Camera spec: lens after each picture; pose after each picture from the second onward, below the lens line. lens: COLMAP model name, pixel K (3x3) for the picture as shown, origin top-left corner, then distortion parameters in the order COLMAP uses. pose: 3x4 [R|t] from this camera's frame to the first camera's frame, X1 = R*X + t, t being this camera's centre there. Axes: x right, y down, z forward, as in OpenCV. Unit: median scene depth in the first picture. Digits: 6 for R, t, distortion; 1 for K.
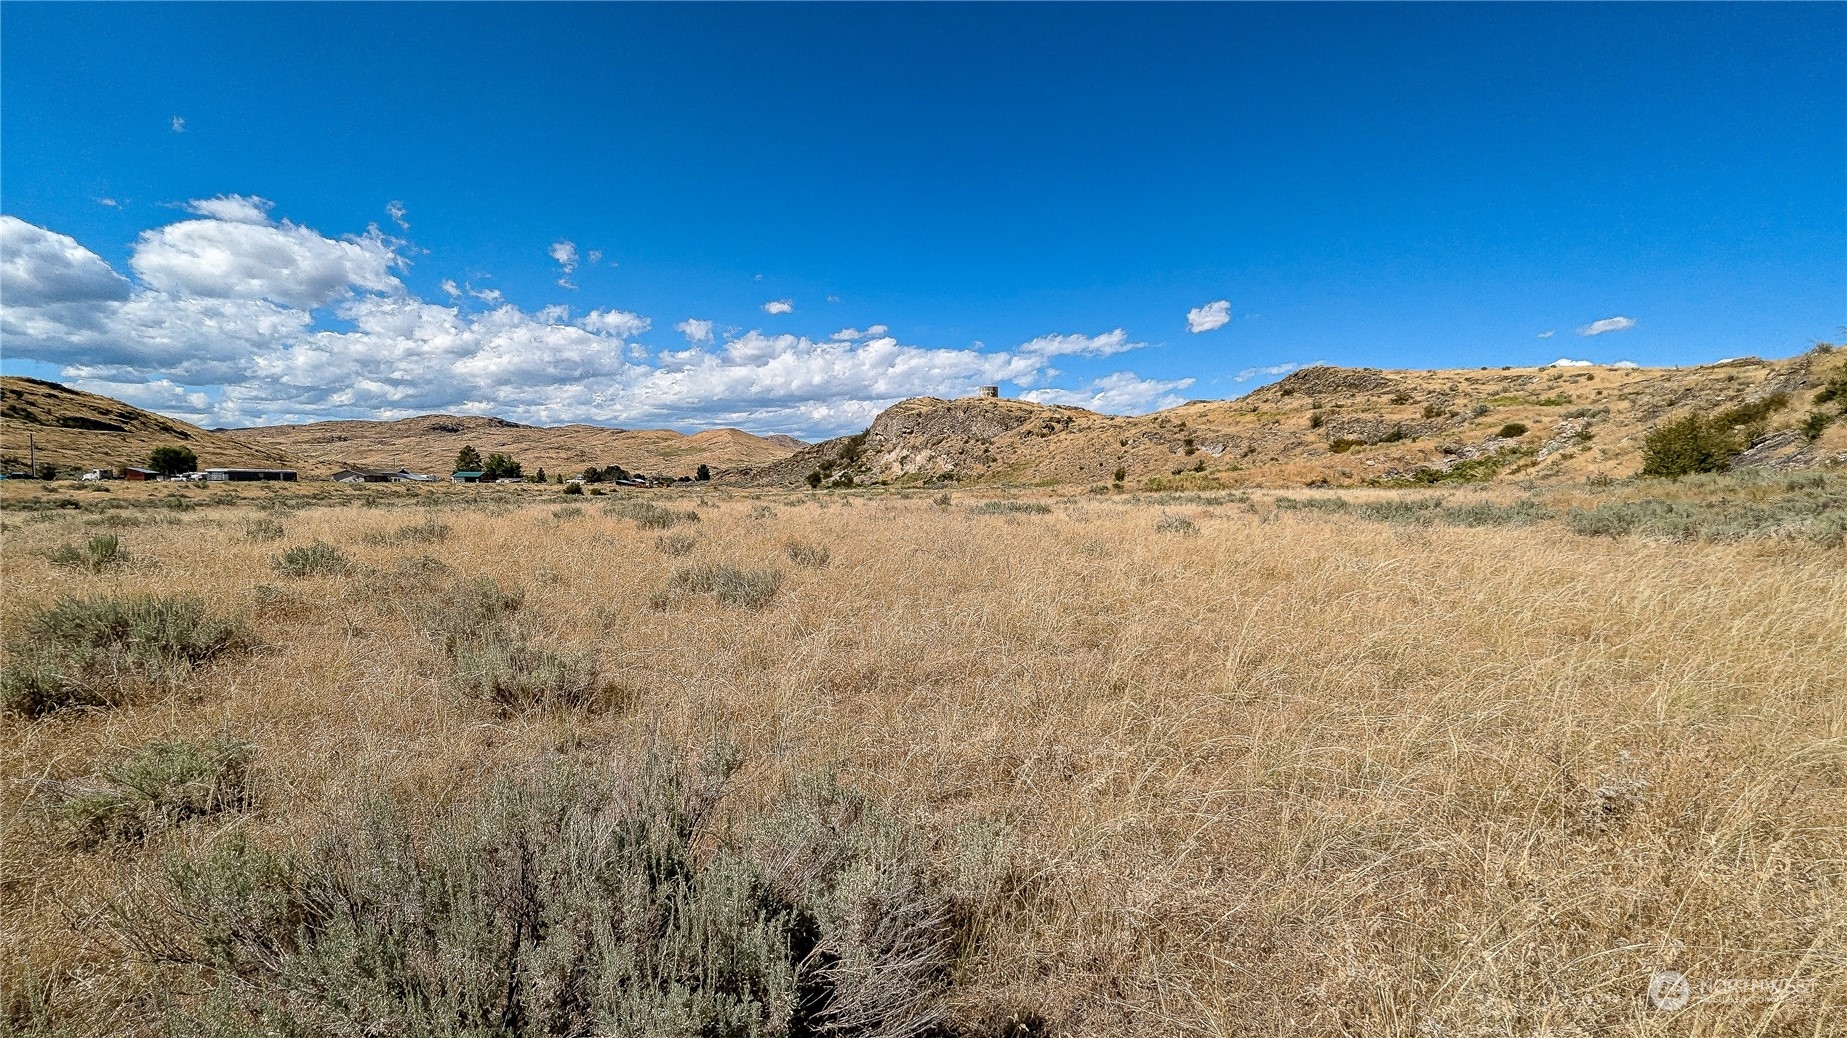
lens RADIAL K [[760.1, 0, 918.9], [0, 760.1, 522.0], [0, 0, 1]] dist [0.002128, 0.000042]
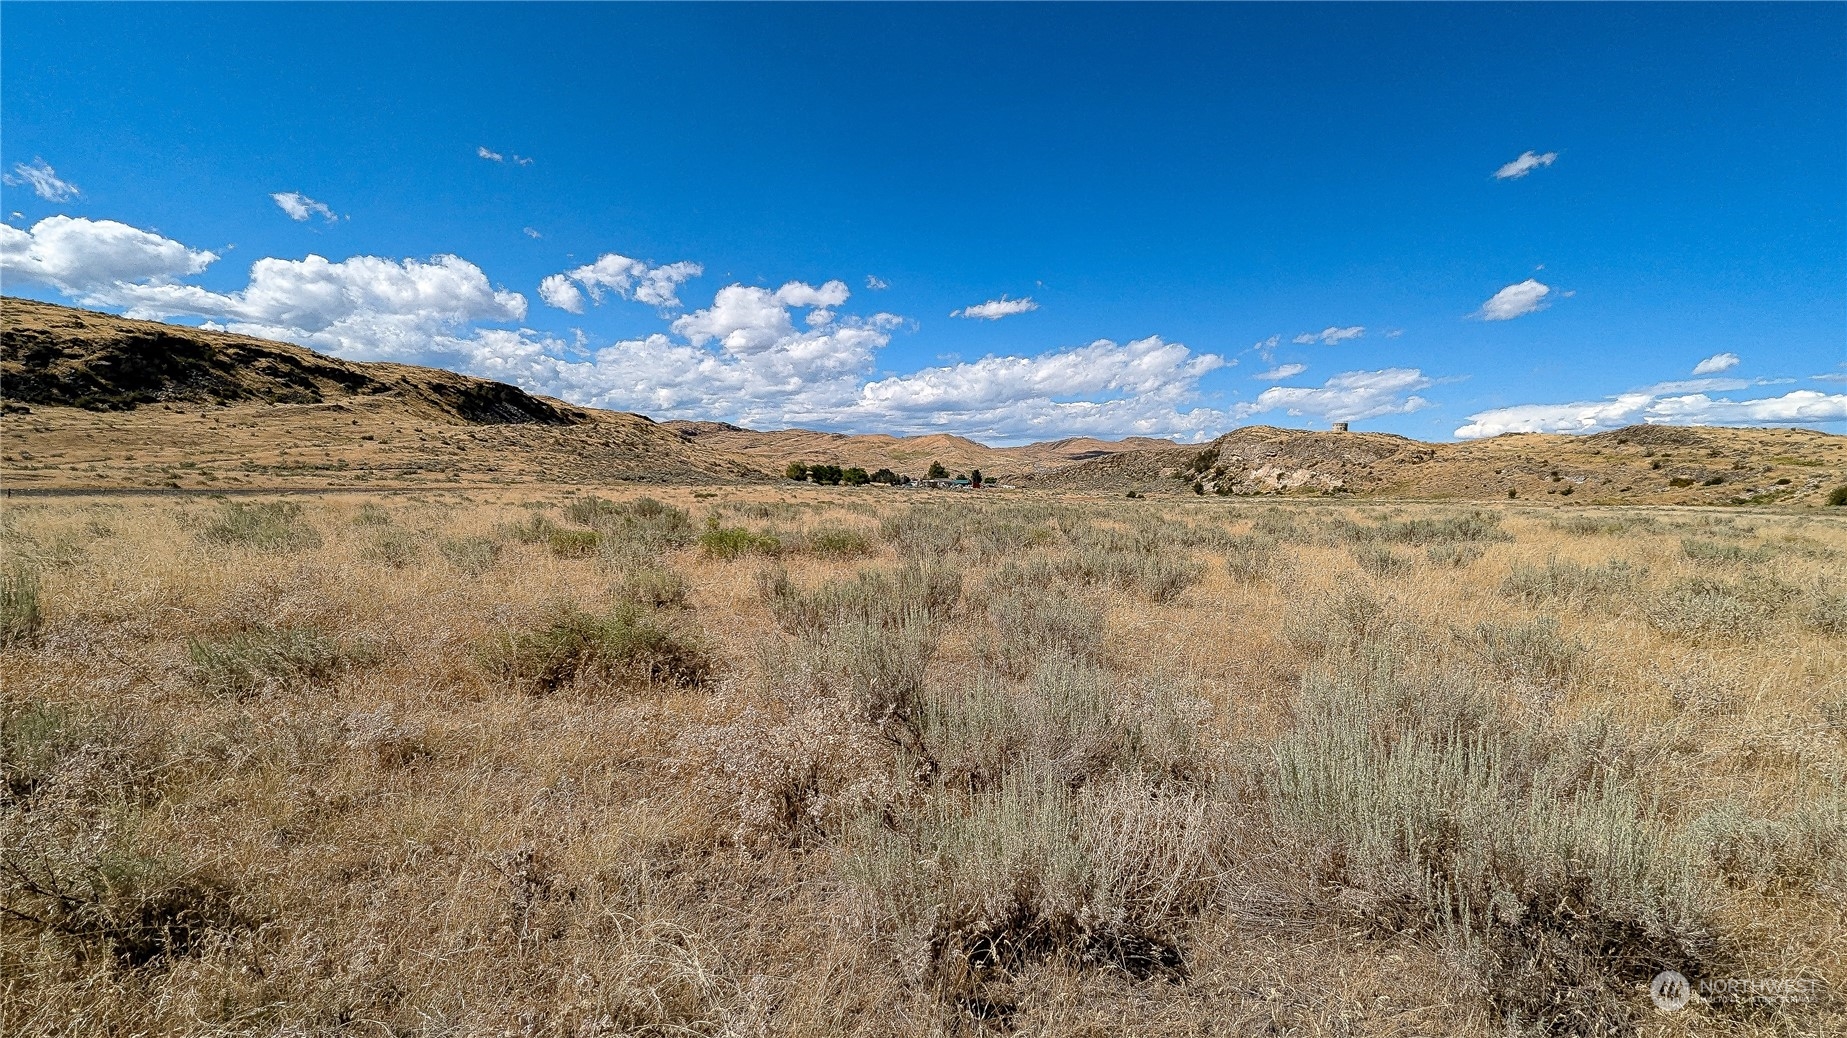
lens RADIAL K [[764.6, 0, 927.2], [0, 764.6, 517.9], [0, 0, 1]] dist [0.001447, 0.000223]
pose [[0.979379, 0.022894, -0.200730, -0.627551], [-0.024234, 0.999697, -0.004220, 0.029184], [0.200573, 0.008998, 0.979638, -0.871661]]
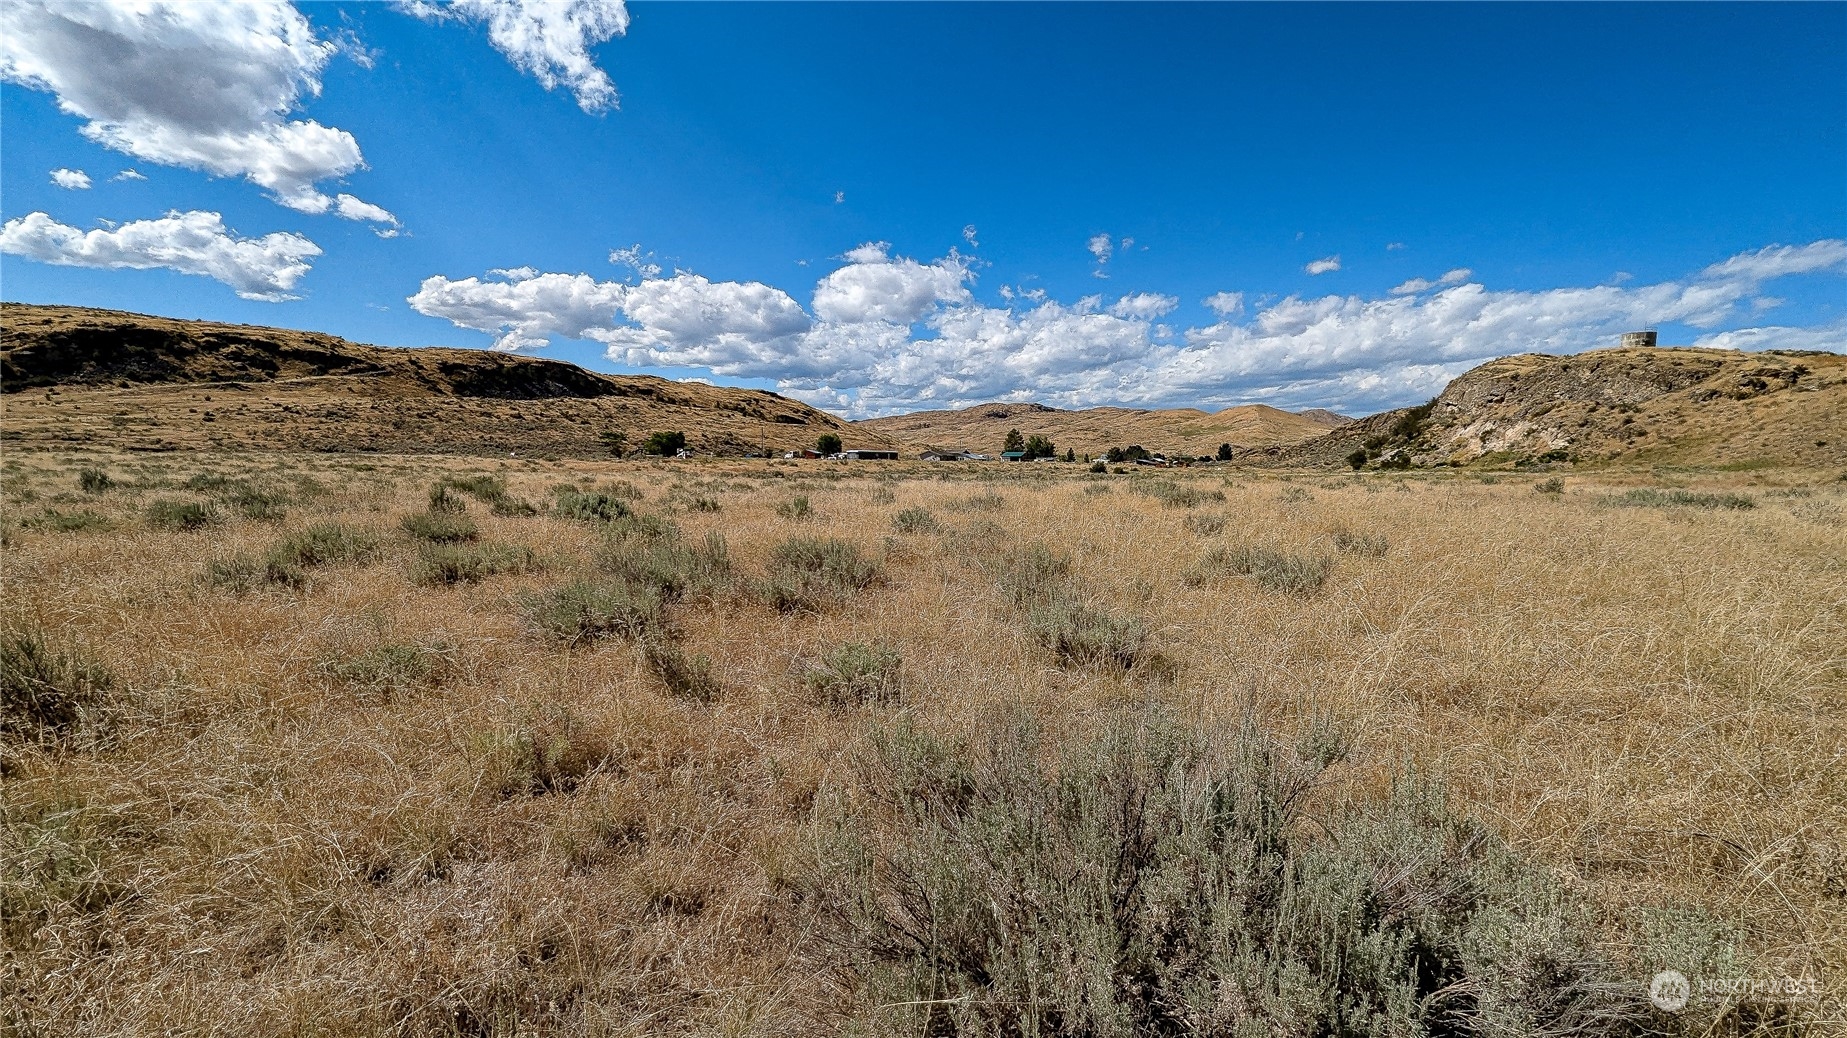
lens RADIAL K [[761.4, 0, 918.0], [0, 761.4, 523.3], [0, 0, 1]] dist [-0.000804, -0.000538]
pose [[0.791952, 0.054127, -0.608179, -0.001760], [-0.037043, 0.998487, 0.040629, 0.000293], [0.609458, -0.009647, 0.792759, -0.000922]]
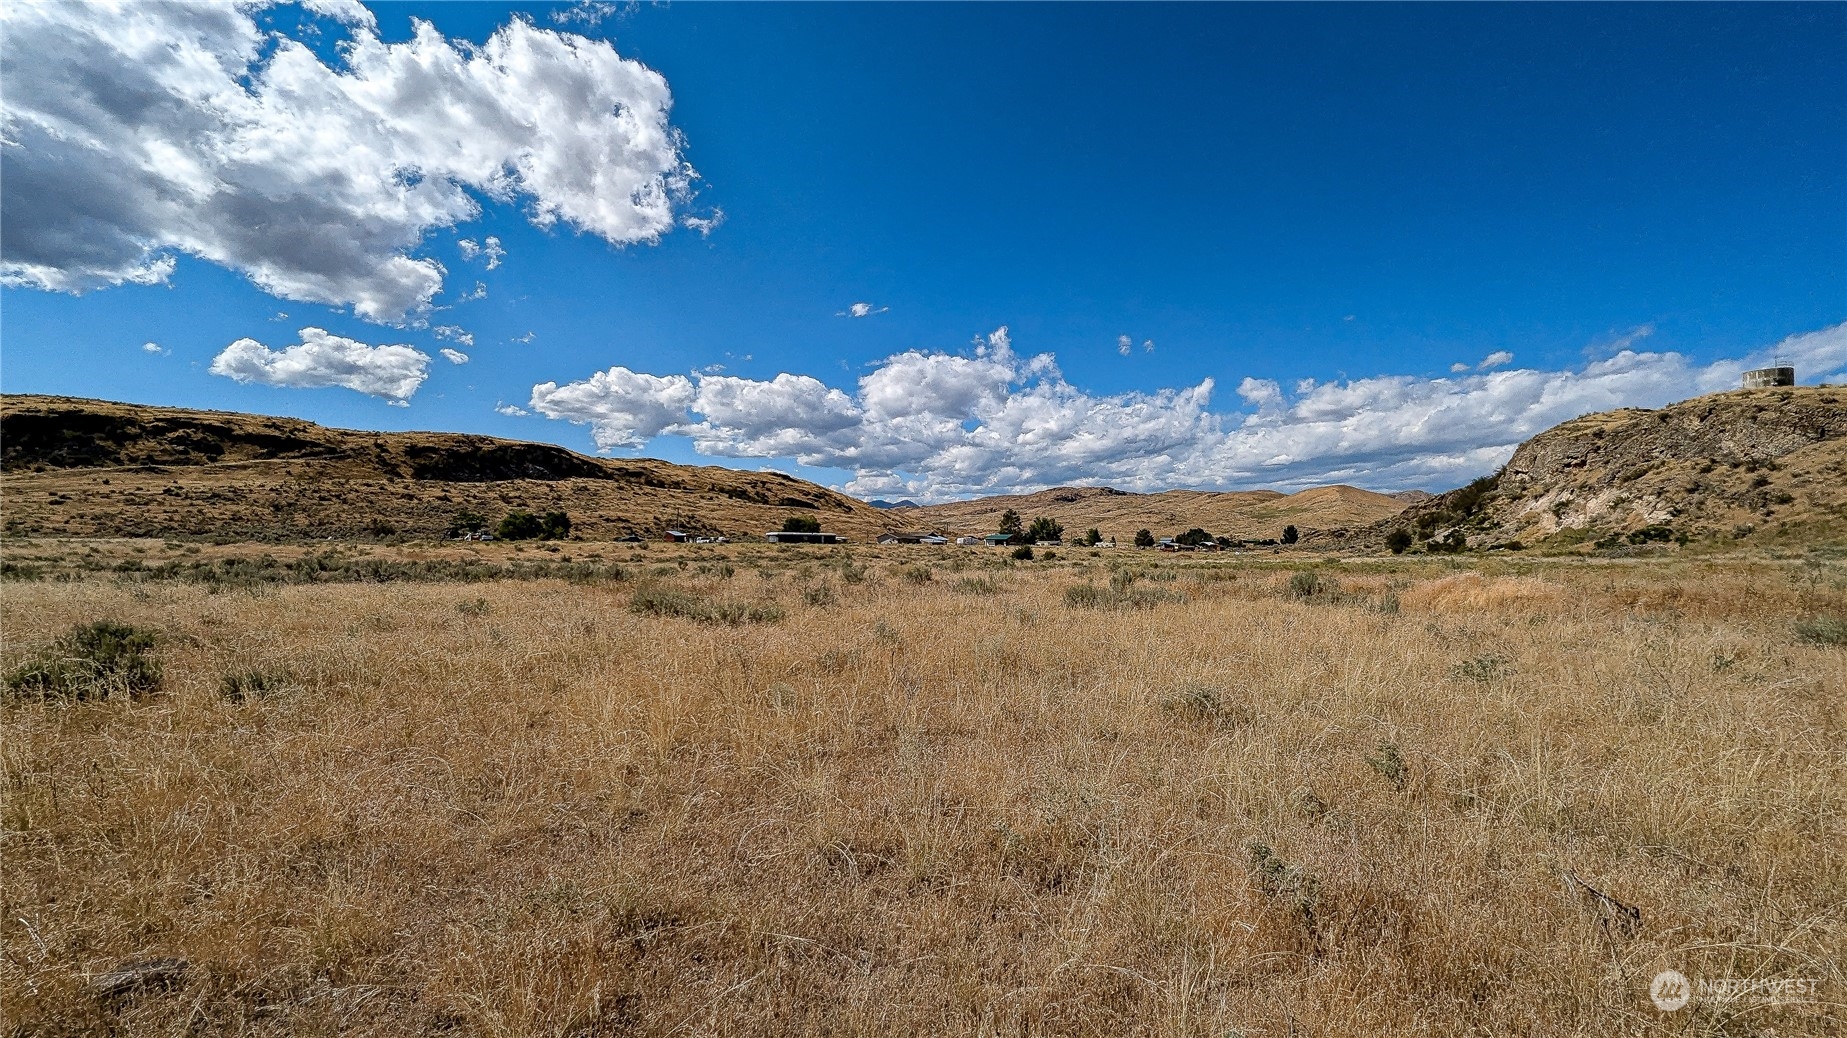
lens RADIAL K [[756.8, 0, 920.4], [0, 756.8, 529.5], [0, 0, 1]] dist [0.000367, 0.000006]
pose [[0.725371, -0.013321, -0.688229, 0.023321], [-0.037630, 0.997550, -0.058969, -0.009235], [0.687329, 0.068673, 0.723093, 0.199438]]
